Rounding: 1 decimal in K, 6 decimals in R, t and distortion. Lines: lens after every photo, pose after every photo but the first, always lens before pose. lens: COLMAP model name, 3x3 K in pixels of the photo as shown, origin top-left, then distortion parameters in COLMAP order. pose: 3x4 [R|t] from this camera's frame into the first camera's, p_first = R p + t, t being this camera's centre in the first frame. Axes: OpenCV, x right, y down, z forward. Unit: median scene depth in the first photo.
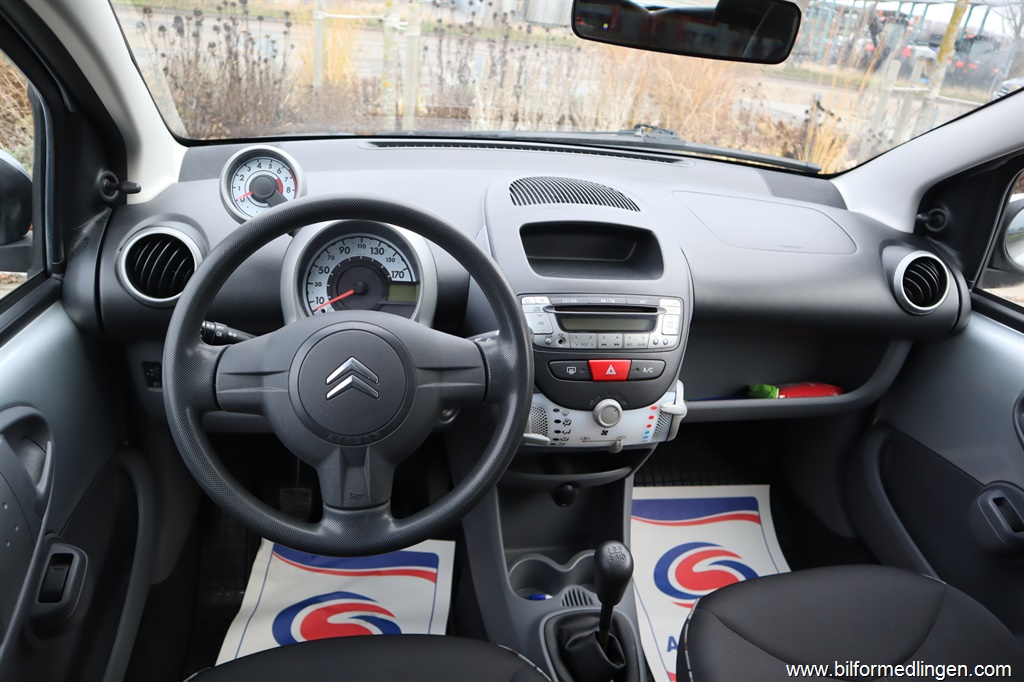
lens RADIAL K [[706.3, 0, 513.3], [0, 706.3, 343.2], [0, 0, 1]] dist [-0.110605, 0.058504]
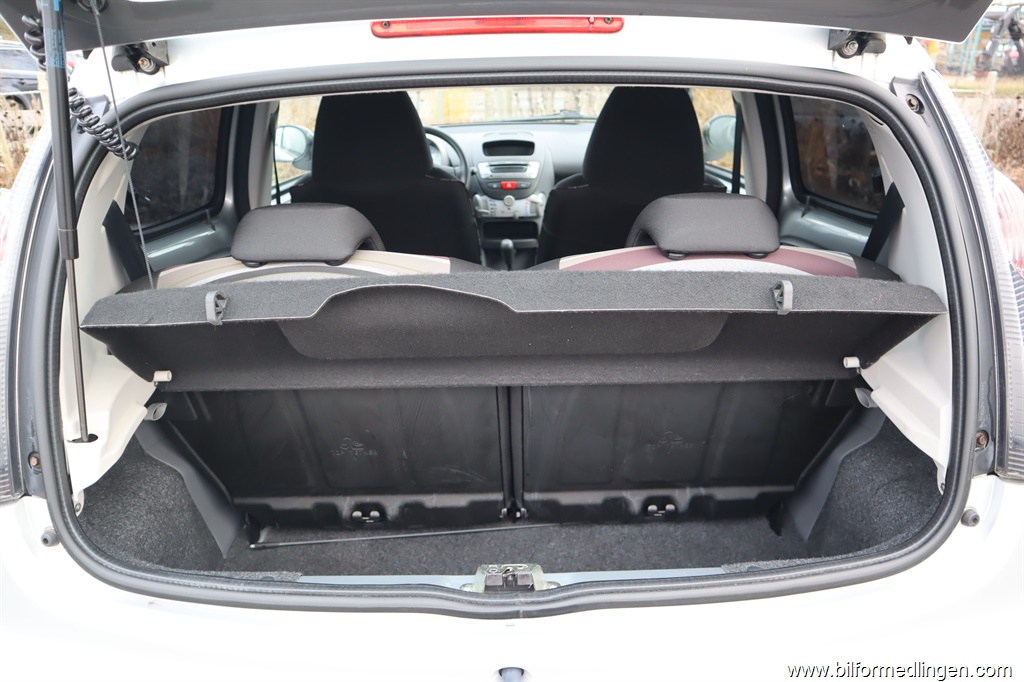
lens RADIAL K [[706.3, 0, 507.5], [0, 706.3, 341.3], [0, 0, 1]] dist [-0.110605, 0.058504]
pose [[0.974435, -0.029549, -0.222716, 0.721438], [0.013645, 0.997267, -0.072615, 0.843556], [0.224253, 0.067720, 0.972175, -1.656149]]
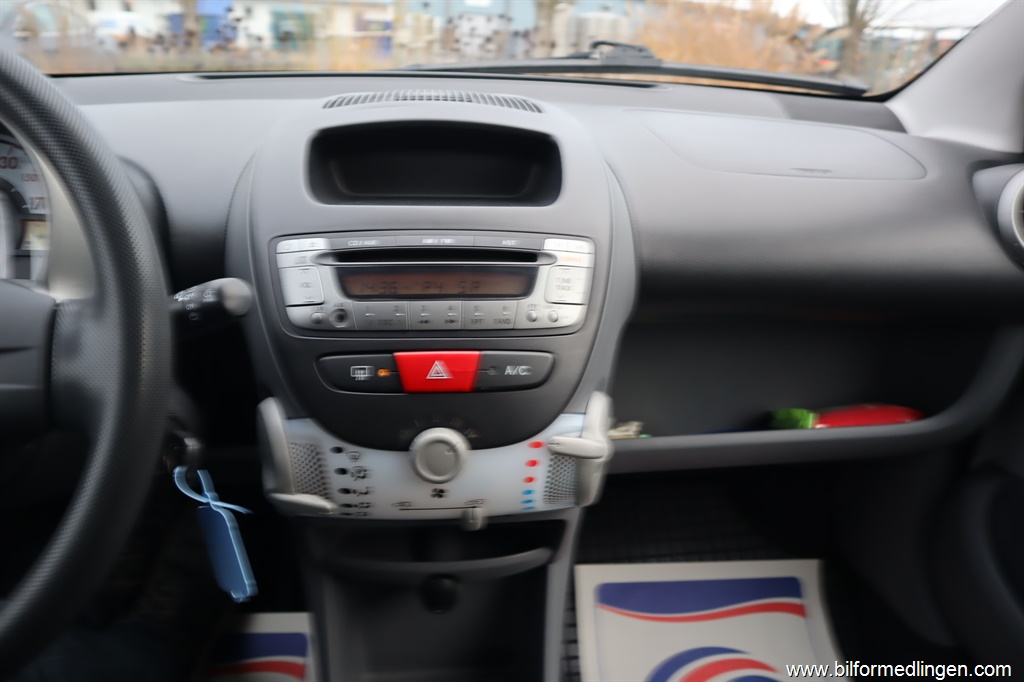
lens RADIAL K [[706.3, 0, 515.5], [0, 706.3, 338.2], [0, 0, 1]] dist [-0.110605, 0.058504]
pose [[0.995400, -0.026779, -0.091986, 0.234685], [0.020138, 0.997174, -0.072381, 0.051090], [0.093664, 0.070196, 0.993126, 0.476730]]
